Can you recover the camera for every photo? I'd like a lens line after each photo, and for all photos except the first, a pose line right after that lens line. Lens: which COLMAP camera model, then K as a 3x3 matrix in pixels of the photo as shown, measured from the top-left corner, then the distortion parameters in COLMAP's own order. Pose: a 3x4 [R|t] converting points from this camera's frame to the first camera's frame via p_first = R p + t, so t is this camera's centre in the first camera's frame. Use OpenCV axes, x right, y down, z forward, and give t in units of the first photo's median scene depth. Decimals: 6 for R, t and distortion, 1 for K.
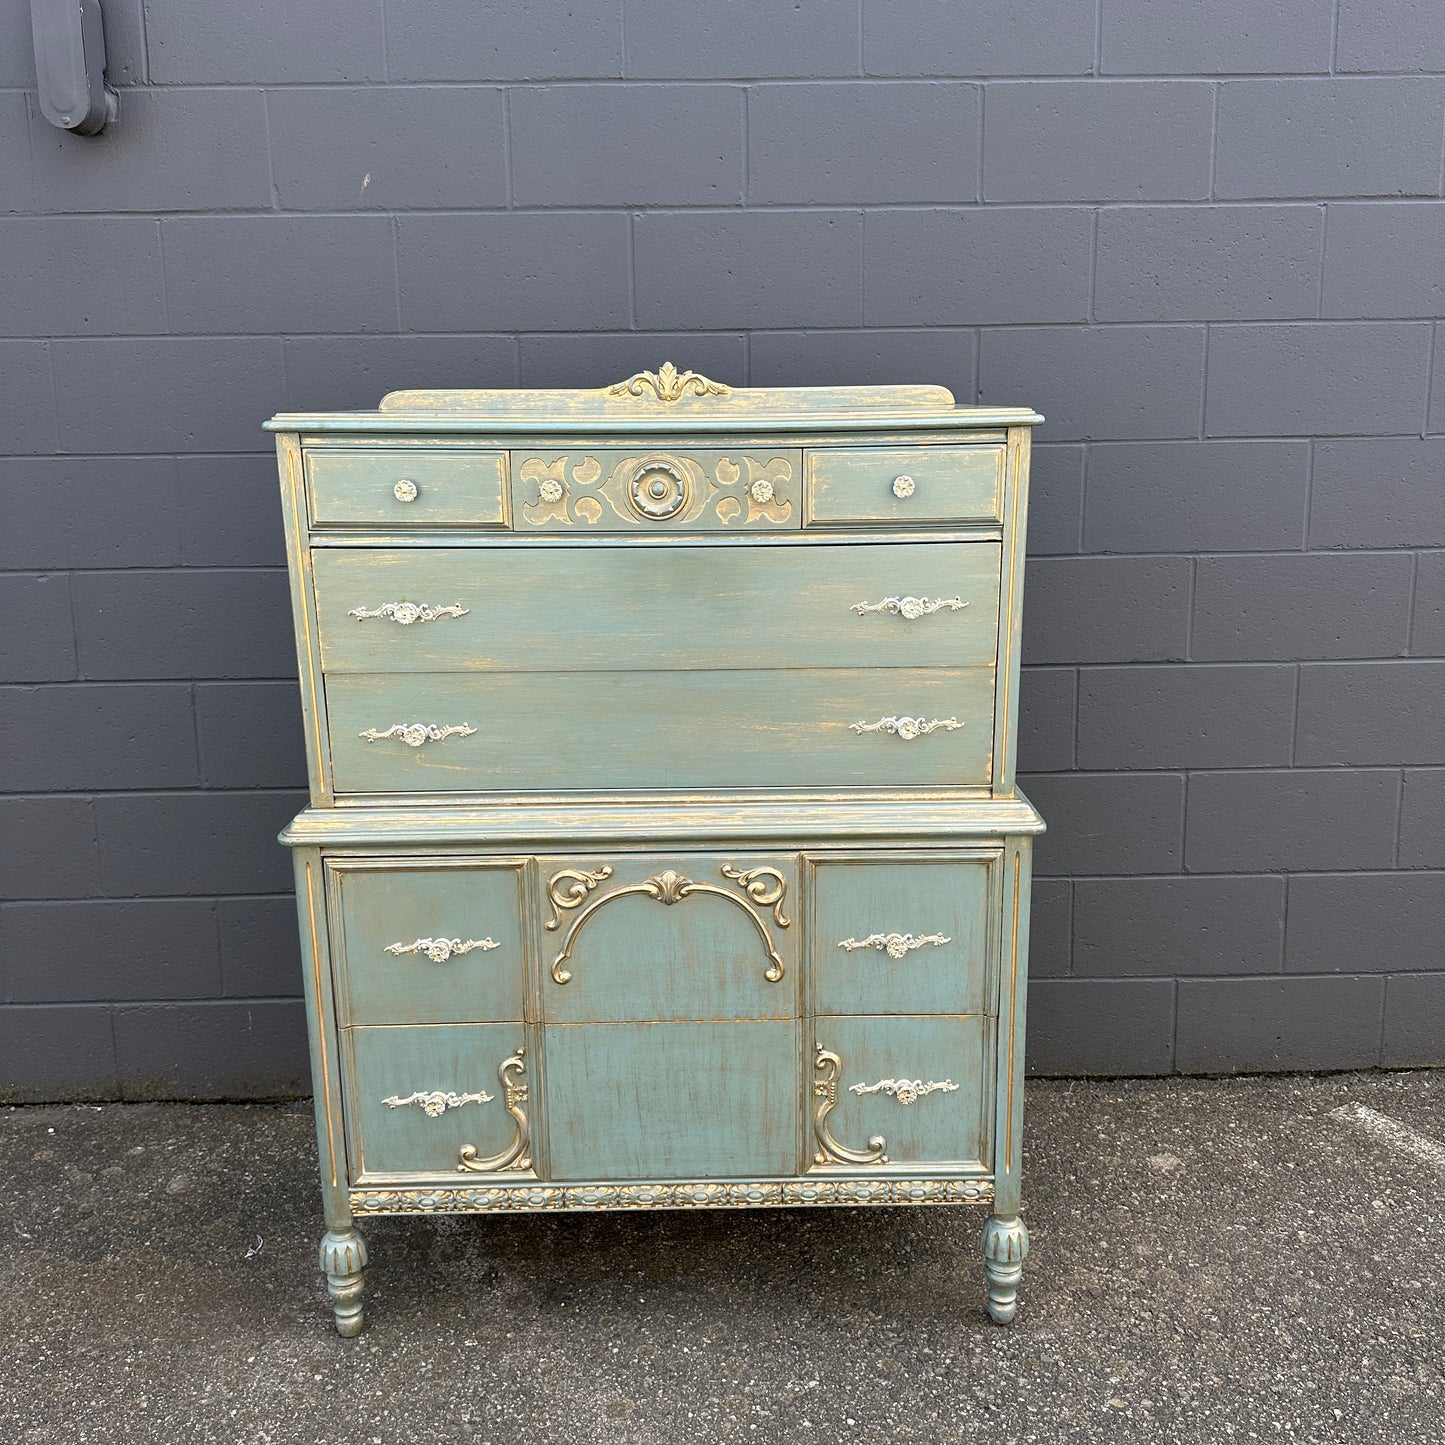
lens RADIAL K [[1340.2, 0, 733.1], [0, 1340.2, 735.6], [0, 0, 1]] dist [0.167347, -0.350737]
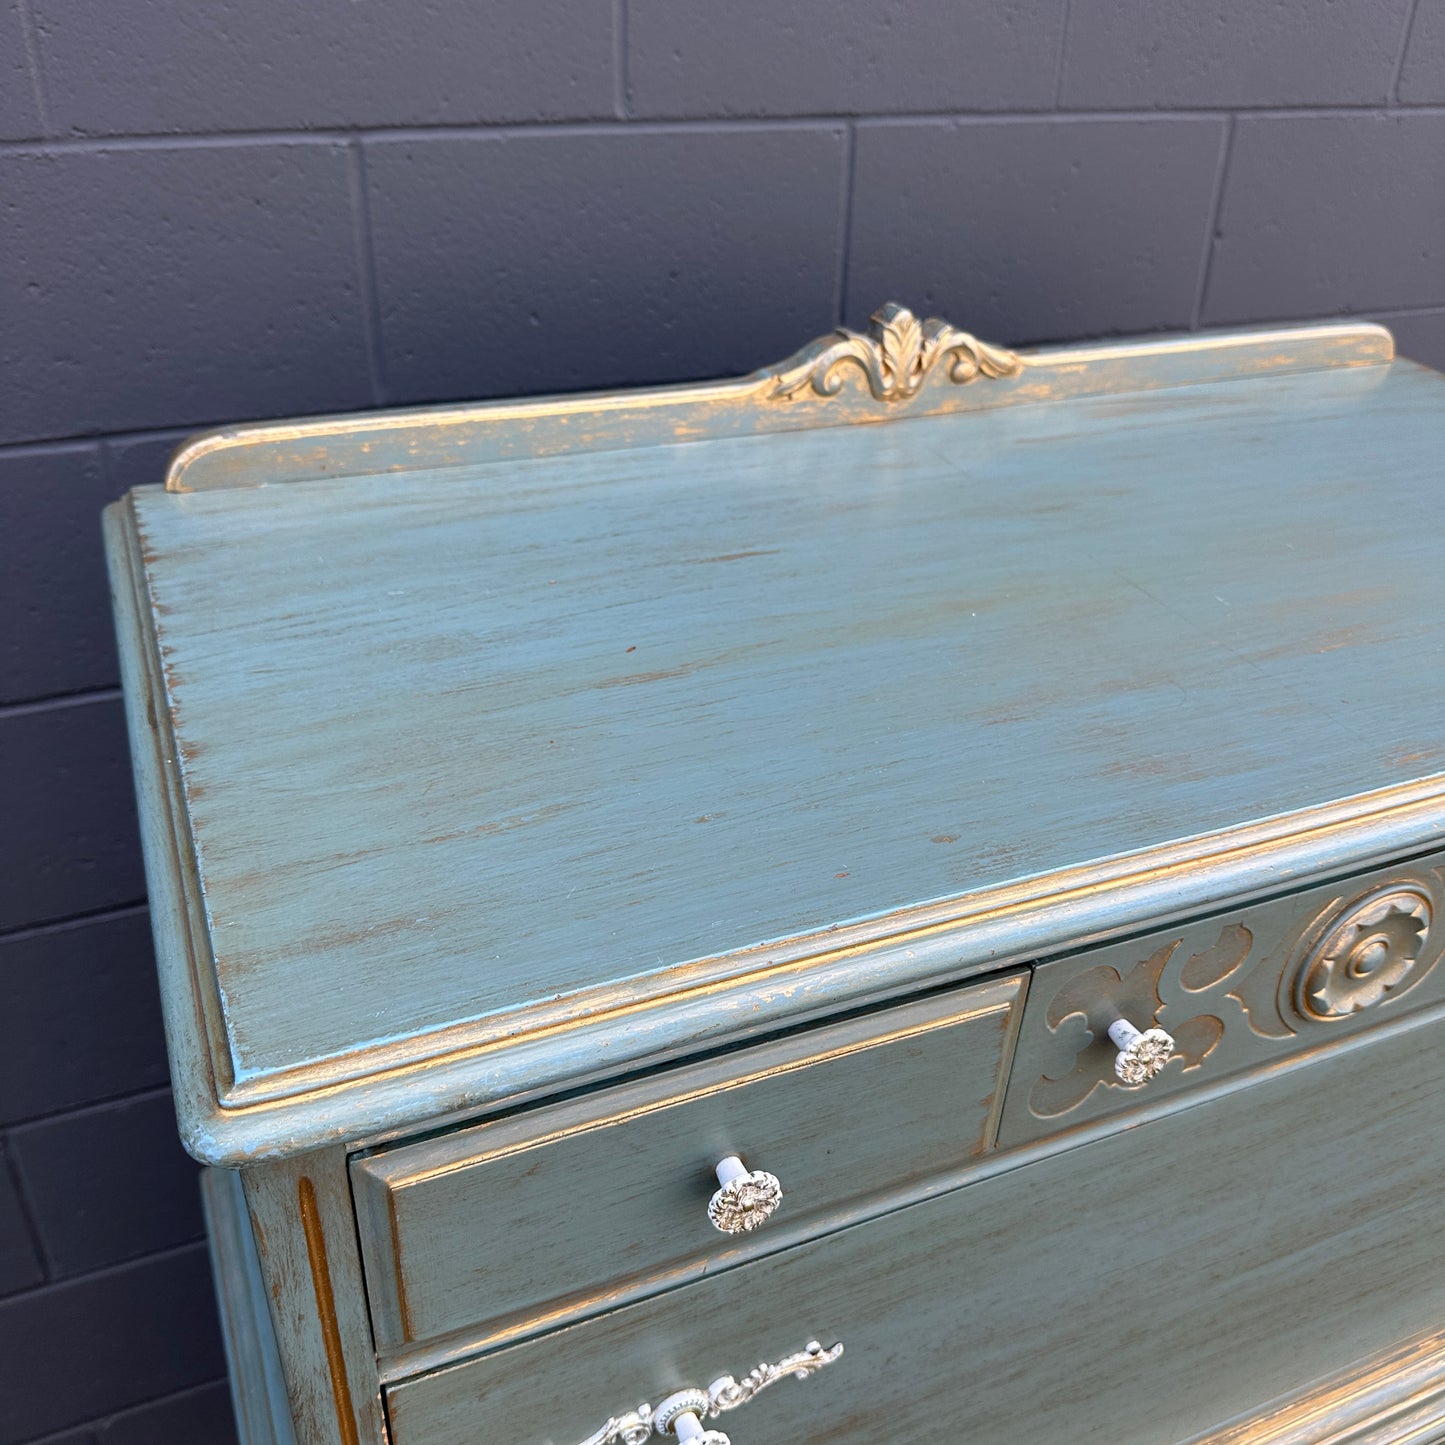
lens RADIAL K [[1340.2, 0, 733.1], [0, 1340.2, 735.6], [0, 0, 1]] dist [0.167347, -0.350737]
pose [[0.920806, -0.163335, 0.354172, -0.290158], [0.040655, 0.943335, 0.329342, -0.321901], [-0.387896, -0.288862, 0.875269, 0.684296]]
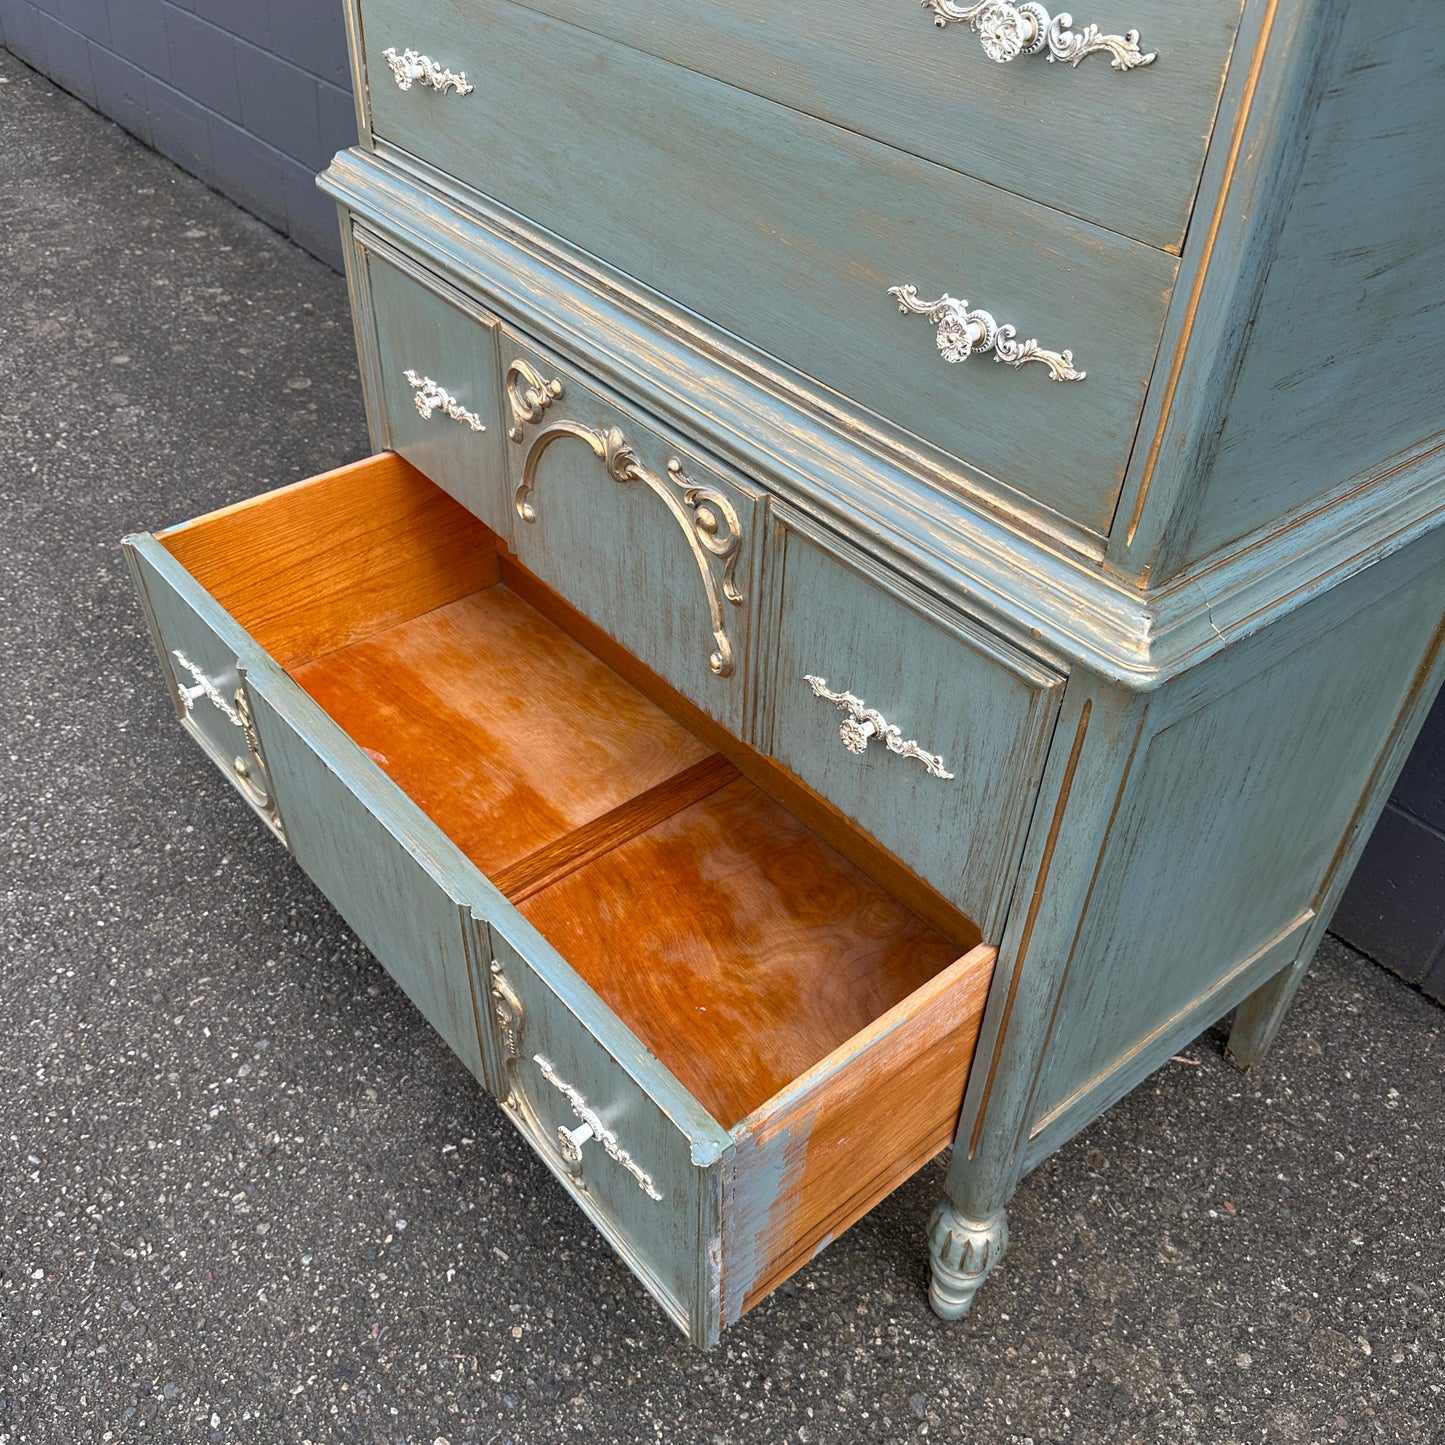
lens RADIAL K [[1366.3, 0, 707.8], [0, 1366.3, 715.1], [0, 0, 1]] dist [0.068782, -0.131880]
pose [[0.612012, 0.524304, -0.592070, 0.380142], [-0.229564, 0.834193, 0.501420, -0.100336], [0.756797, -0.170957, 0.630898, 0.587911]]
